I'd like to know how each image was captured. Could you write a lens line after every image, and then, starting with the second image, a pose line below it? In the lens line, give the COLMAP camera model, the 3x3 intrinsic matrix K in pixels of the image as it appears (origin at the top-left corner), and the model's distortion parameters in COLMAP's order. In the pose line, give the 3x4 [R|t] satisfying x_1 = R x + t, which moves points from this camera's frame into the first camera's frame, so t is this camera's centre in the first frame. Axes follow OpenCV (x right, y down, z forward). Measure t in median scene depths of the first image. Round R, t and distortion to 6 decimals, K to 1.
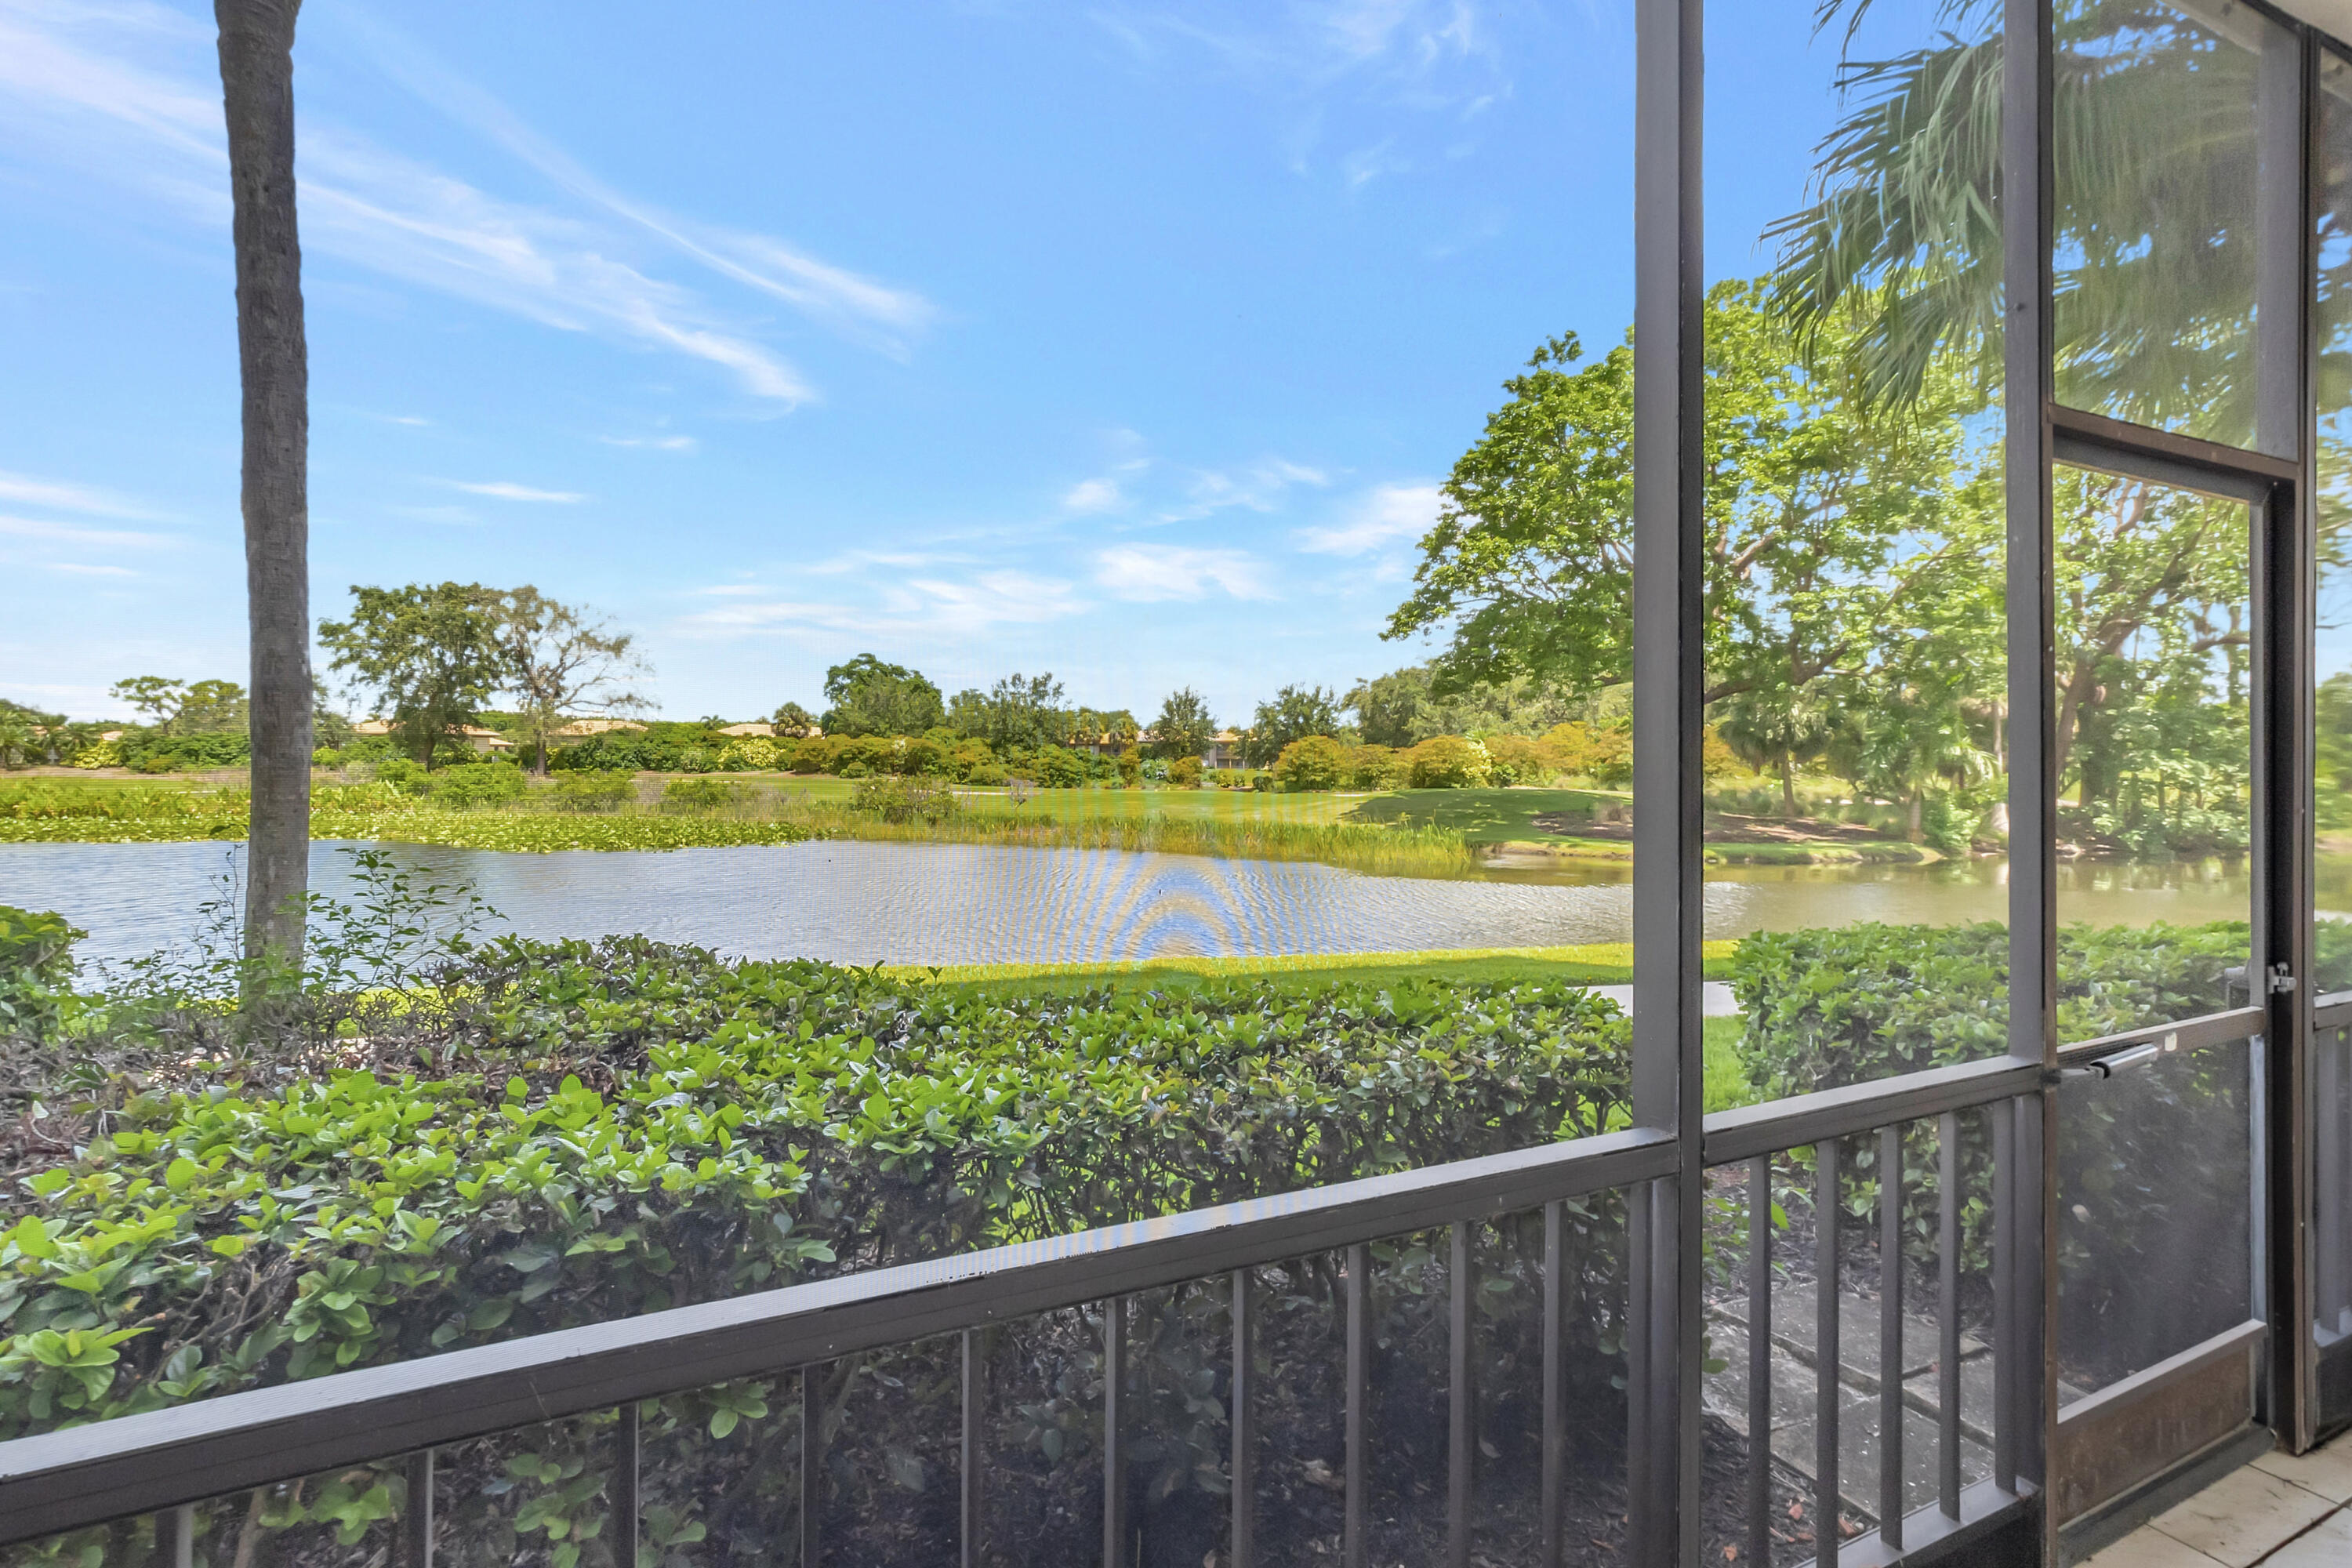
lens RADIAL K [[1056.0, 0, 1165.5], [0, 1056.0, 738.7], [0, 0, 1]] dist [0.011431, 0.000220]
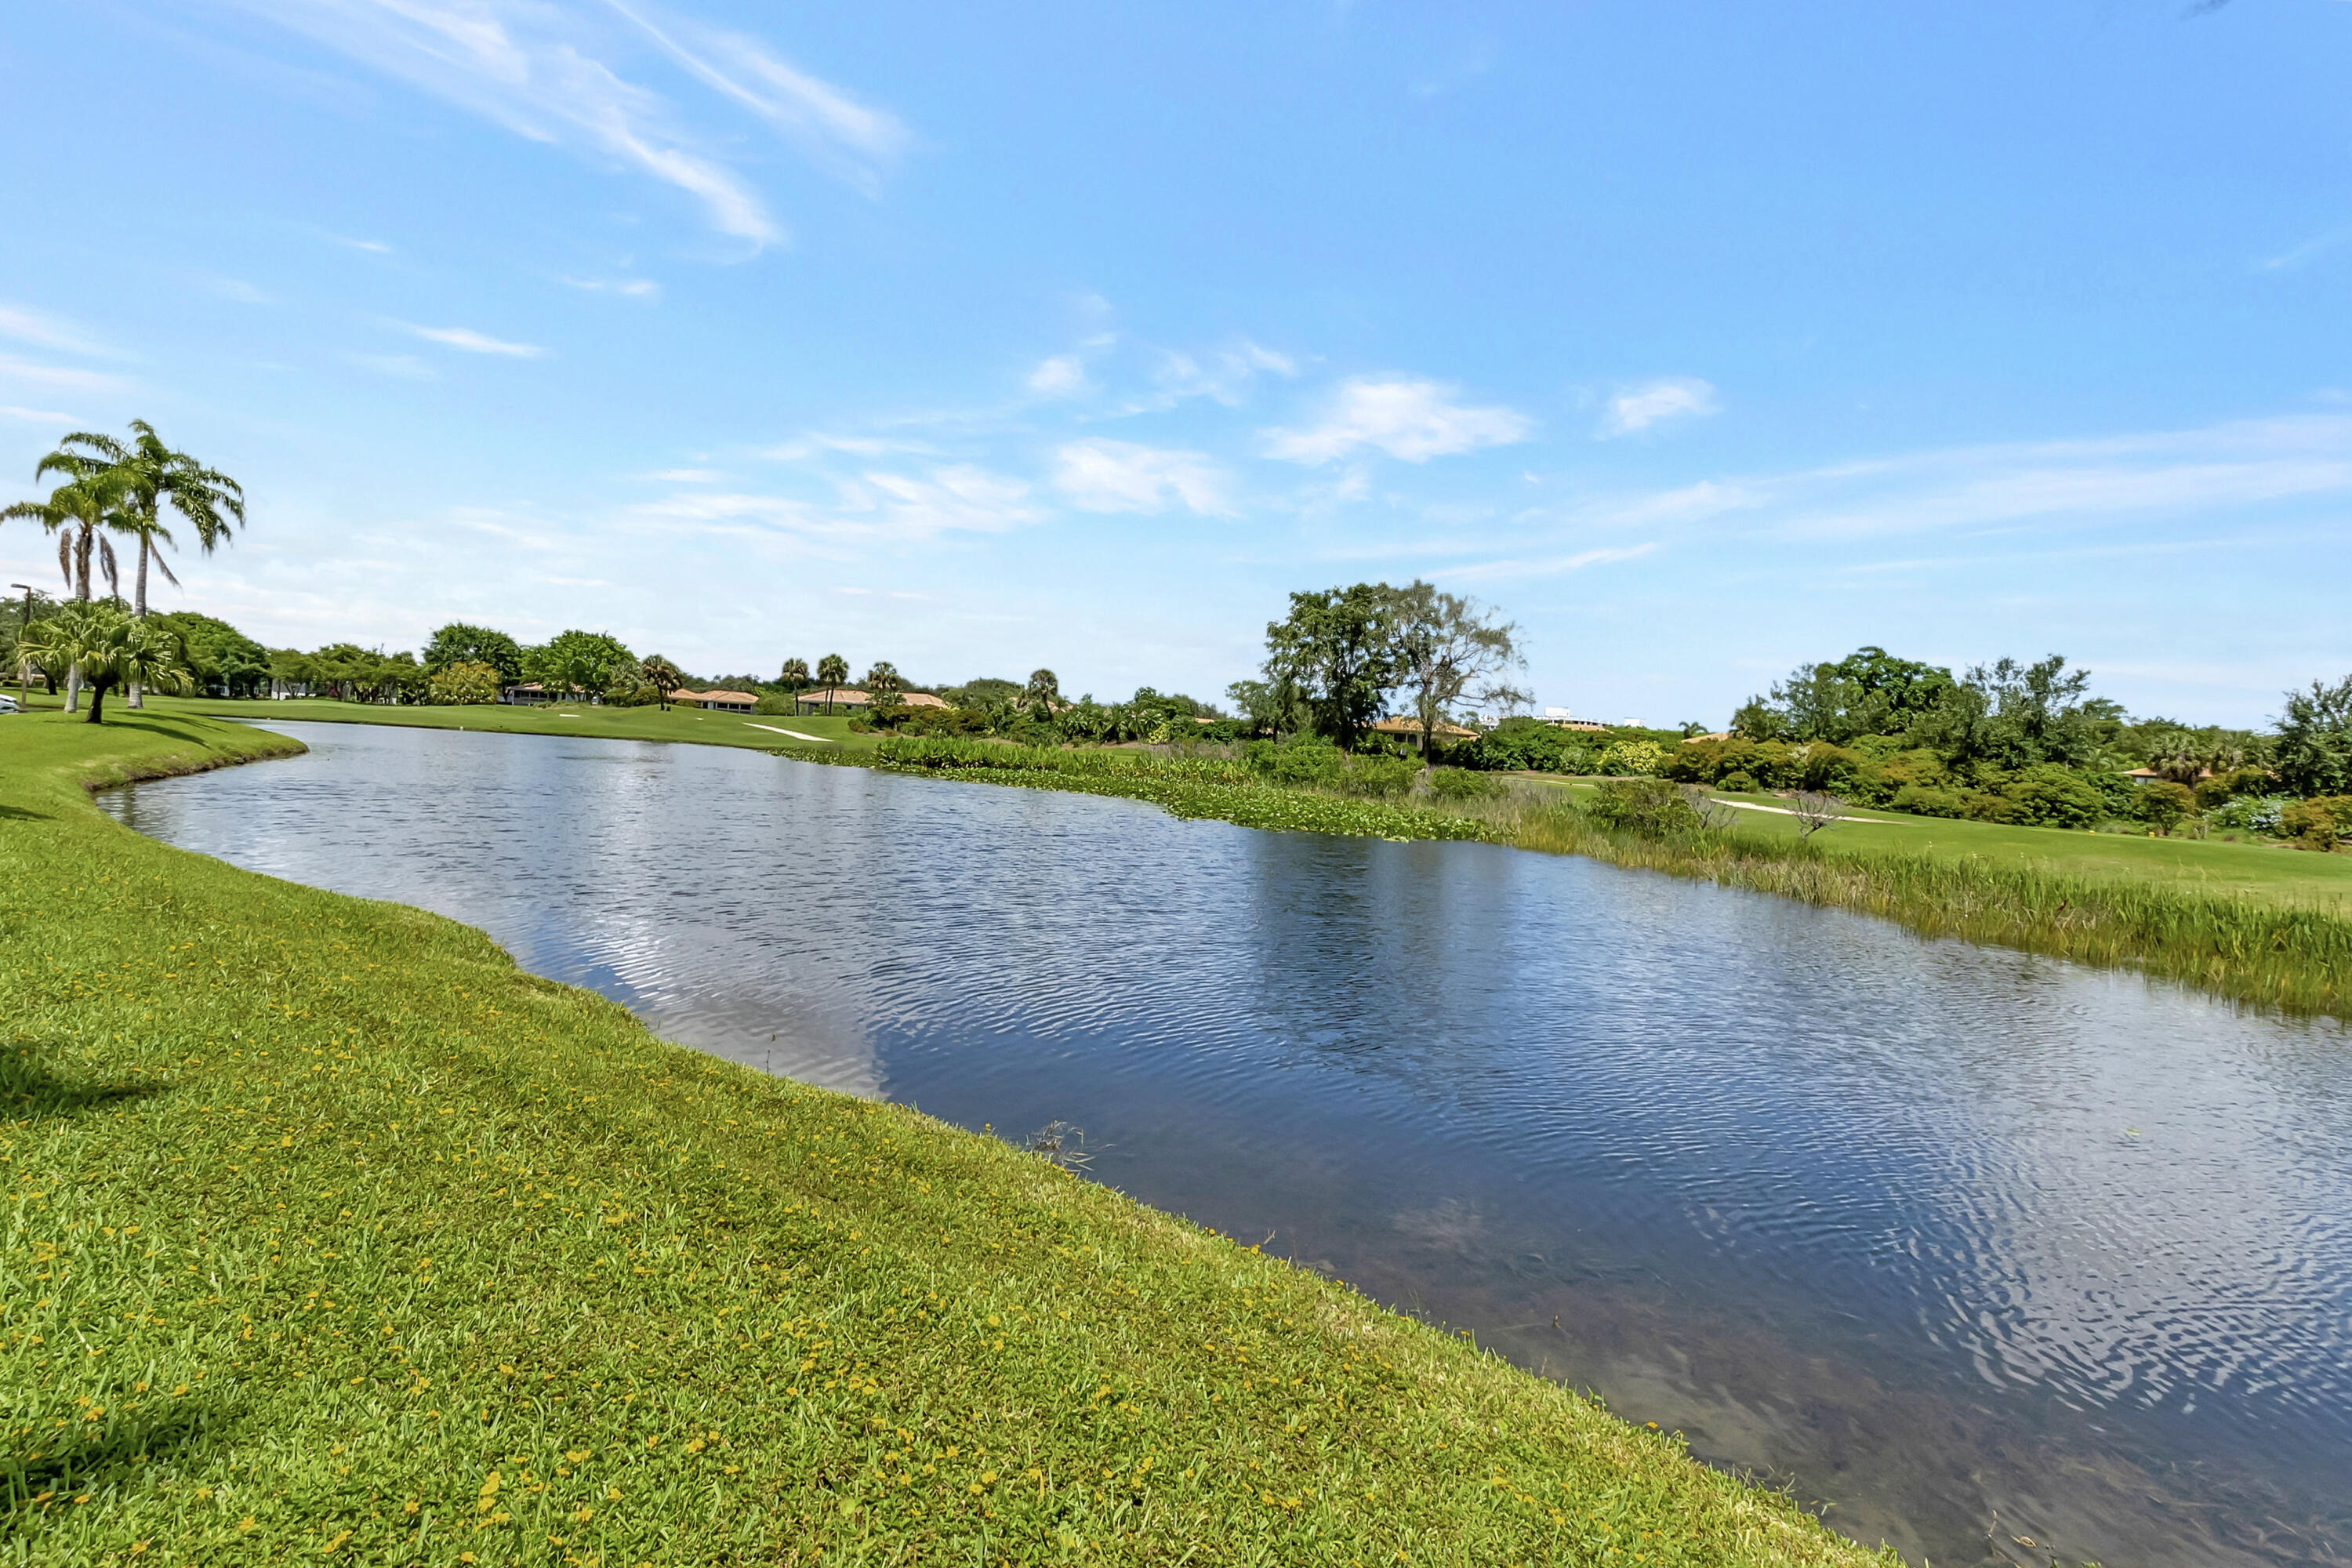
lens RADIAL K [[1128.3, 0, 1159.3], [0, 1128.3, 745.2], [0, 0, 1]] dist [-0.001496, -0.000944]
pose [[0.623803, 0.038673, -0.780624, 0.106183], [-0.044126, 0.998925, 0.014226, 0.010006], [0.780335, 0.025572, 0.624839, 0.133314]]
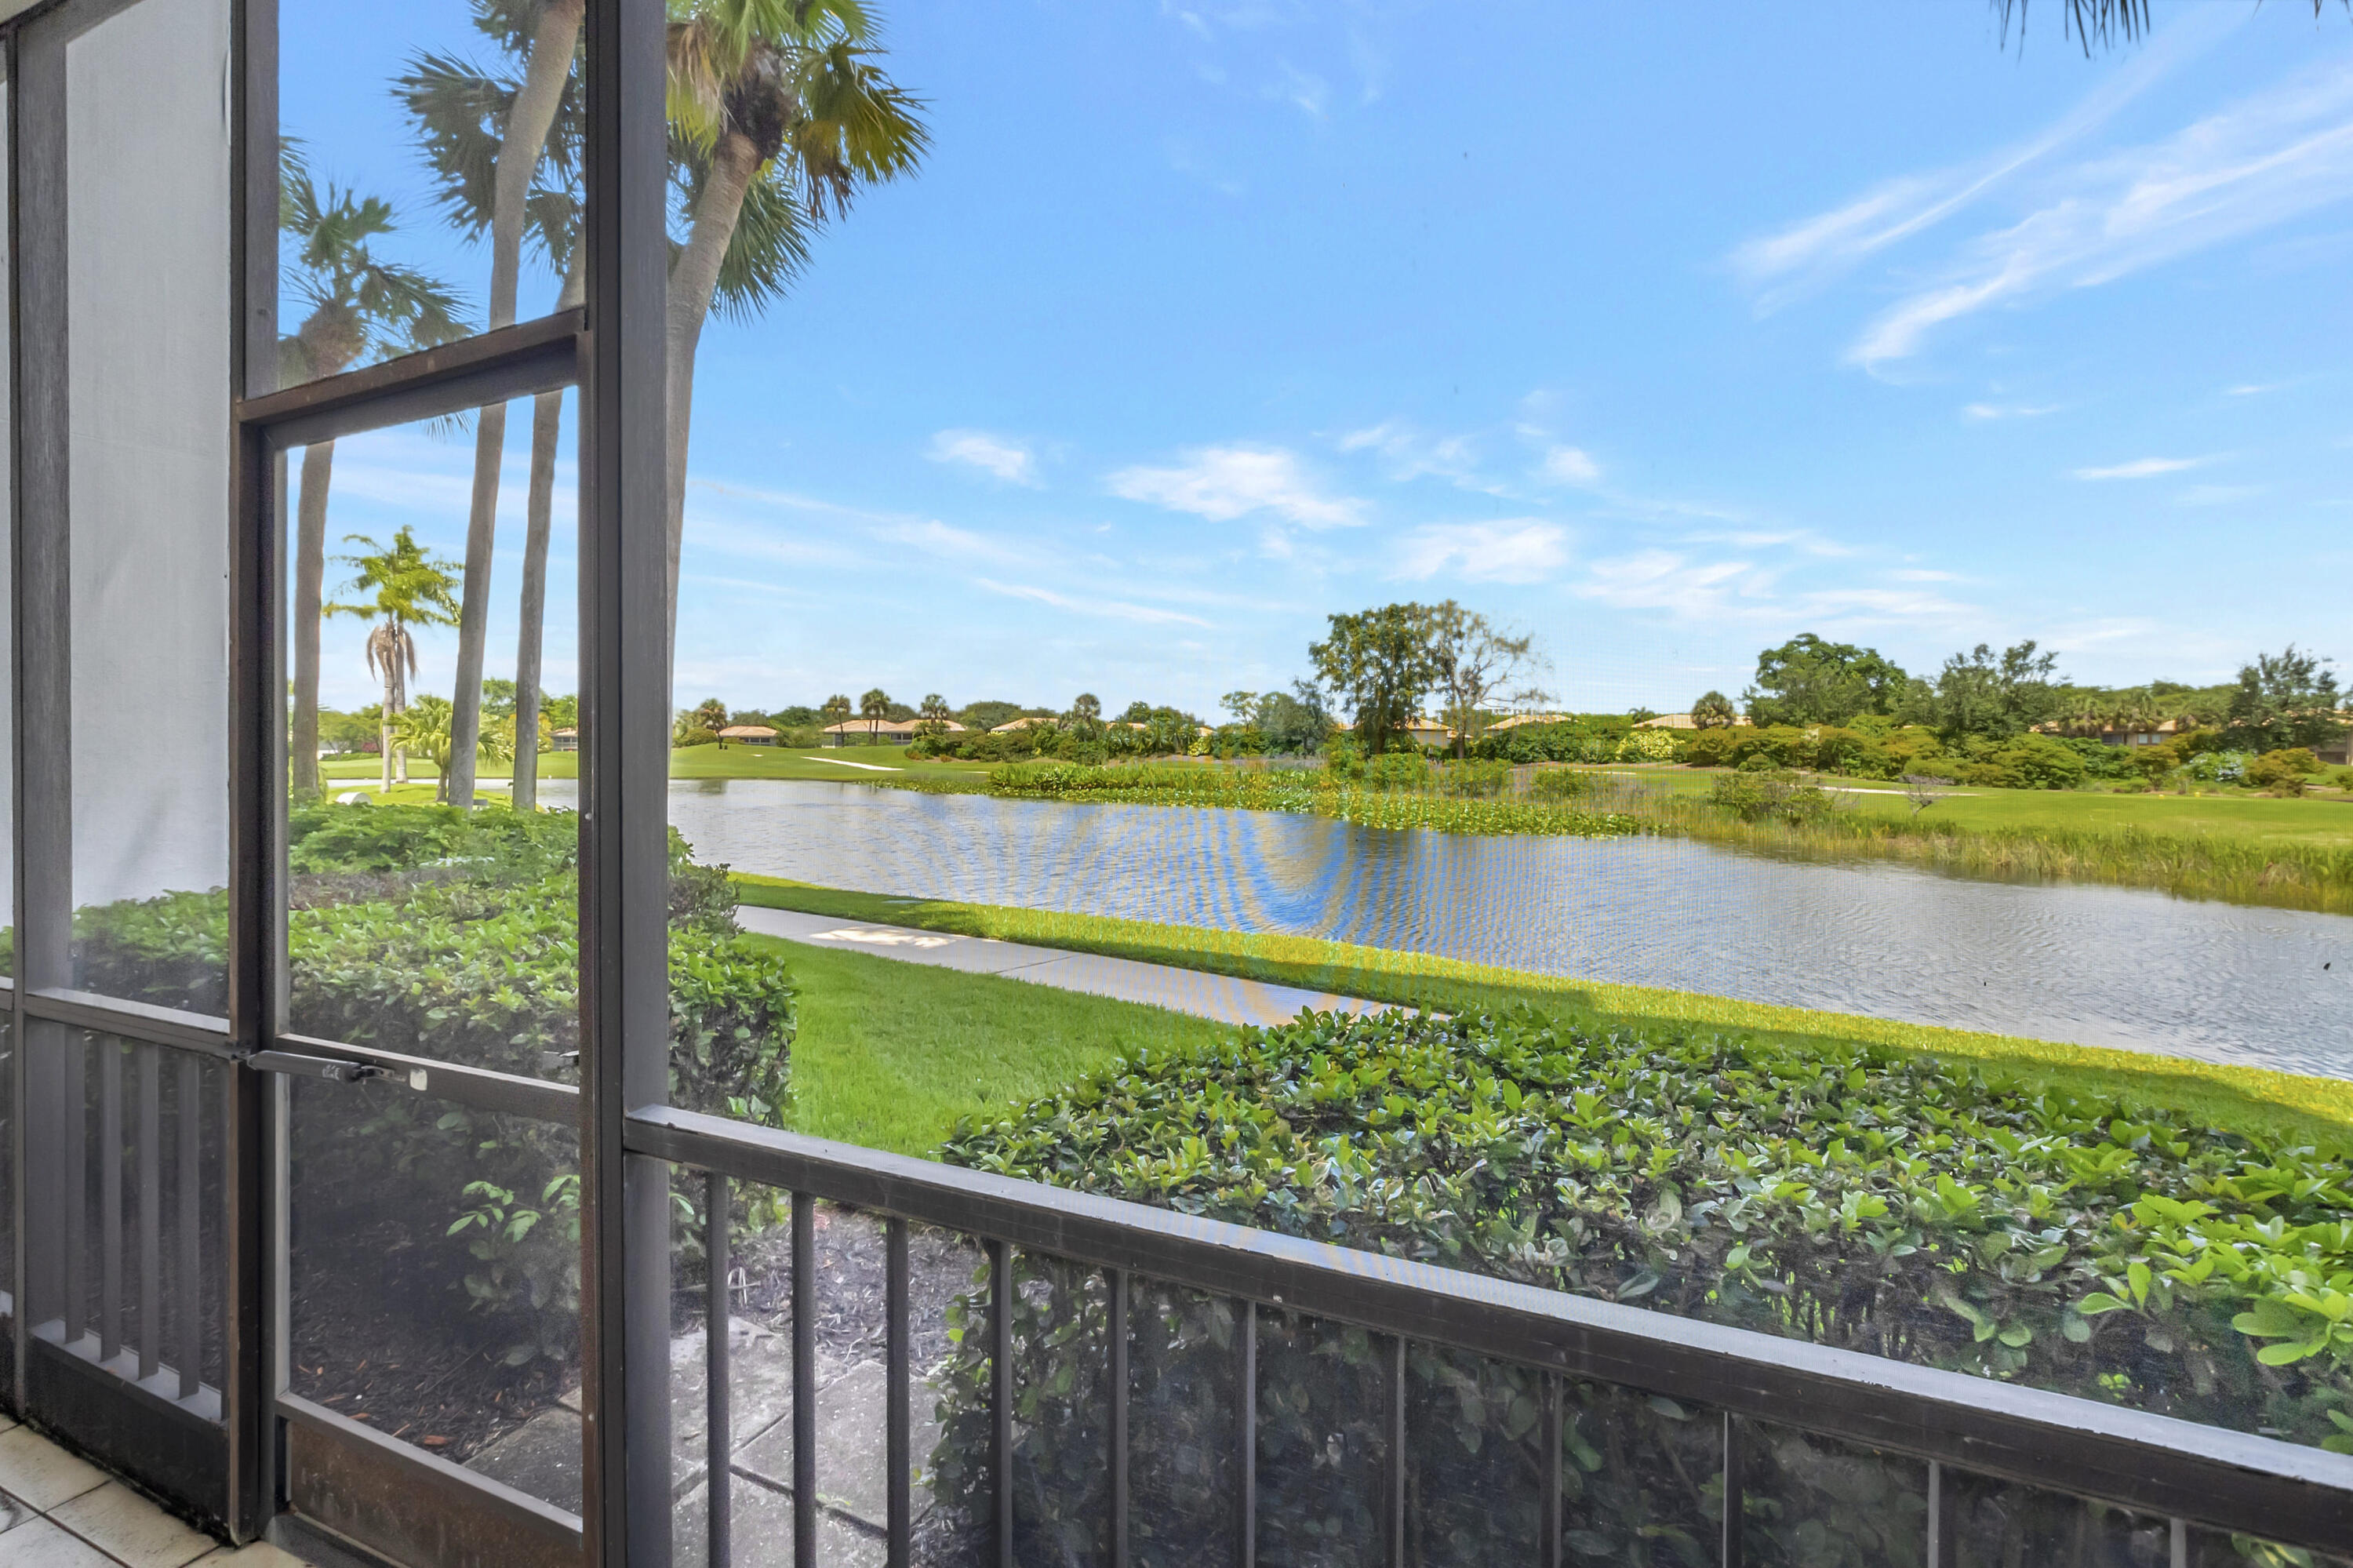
lens RADIAL K [[1036.5, 0, 1166.9], [0, 1036.5, 751.7], [0, 0, 1]] dist [-0.006013, 0.000548]
pose [[0.657836, 0.003140, -0.753155, 0.049898], [0.012216, 0.999815, 0.014838, 0.000418], [0.753062, -0.018961, 0.657676, 0.024479]]
